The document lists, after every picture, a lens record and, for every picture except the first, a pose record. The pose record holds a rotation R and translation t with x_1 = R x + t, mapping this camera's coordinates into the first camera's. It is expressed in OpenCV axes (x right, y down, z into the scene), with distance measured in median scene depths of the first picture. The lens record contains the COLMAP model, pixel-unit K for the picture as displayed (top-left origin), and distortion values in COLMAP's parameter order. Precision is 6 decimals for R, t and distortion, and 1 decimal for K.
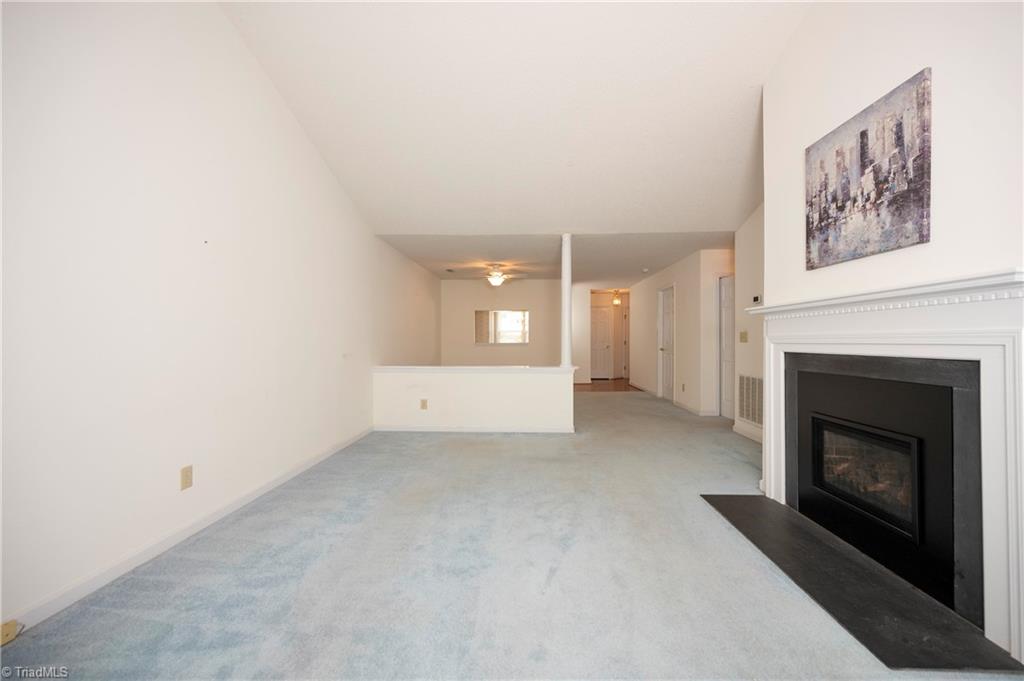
lens RADIAL K [[402.4, 0, 516.0], [0, 402.4, 337.2], [0, 0, 1]] dist [0.004378, -0.000222]
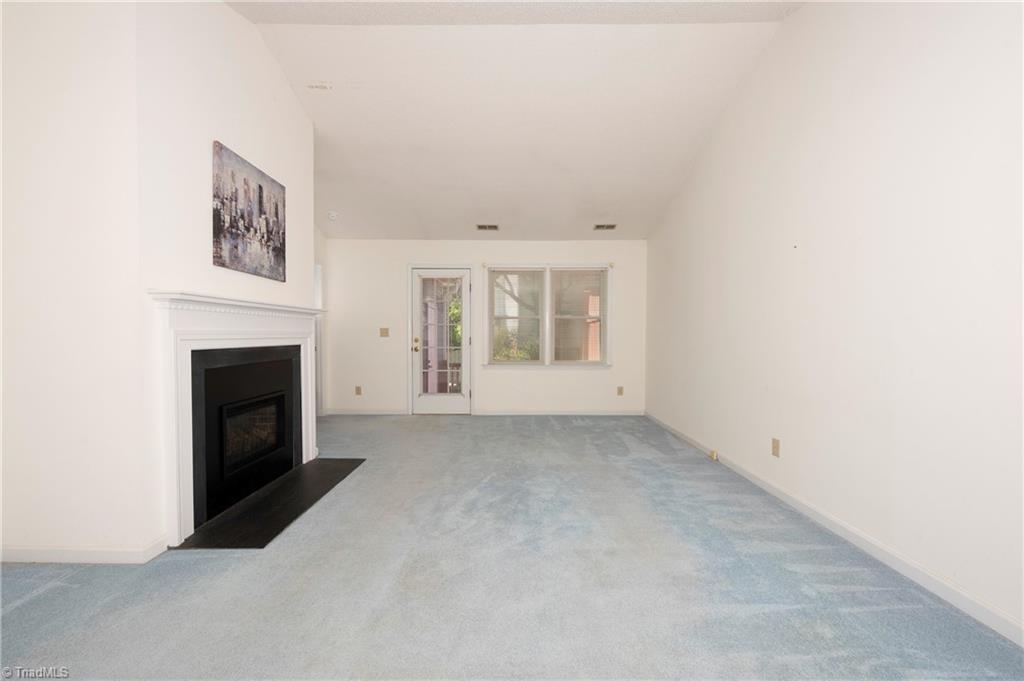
lens RADIAL K [[402.4, 0, 511.4], [0, 402.4, 342.8], [0, 0, 1]] dist [0.004378, -0.000222]
pose [[-0.999180, -0.001037, -0.040465, 0.047838], [-0.001523, 0.999927, 0.011974, 0.012658], [0.040450, 0.012026, -0.999109, 2.269676]]
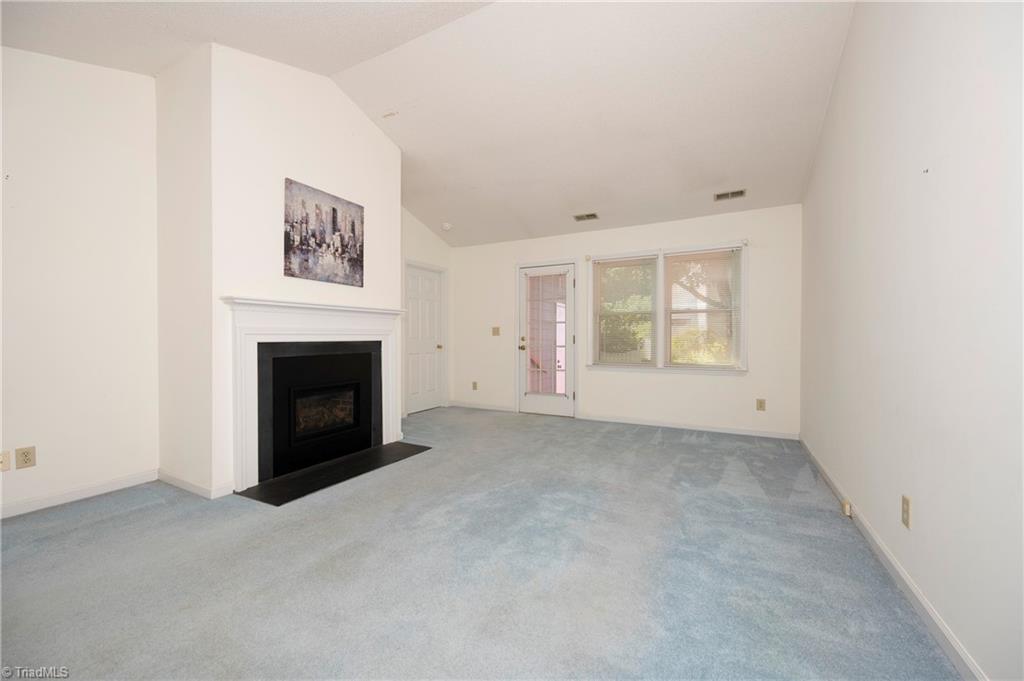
lens RADIAL K [[402.4, 0, 512.8], [0, 402.4, 338.8], [0, 0, 1]] dist [0.004378, -0.000222]
pose [[-0.900247, -0.000449, 0.435380, -0.507046], [-0.001907, 0.999994, -0.002911, 0.035327], [-0.435376, -0.003451, -0.900242, 2.043167]]
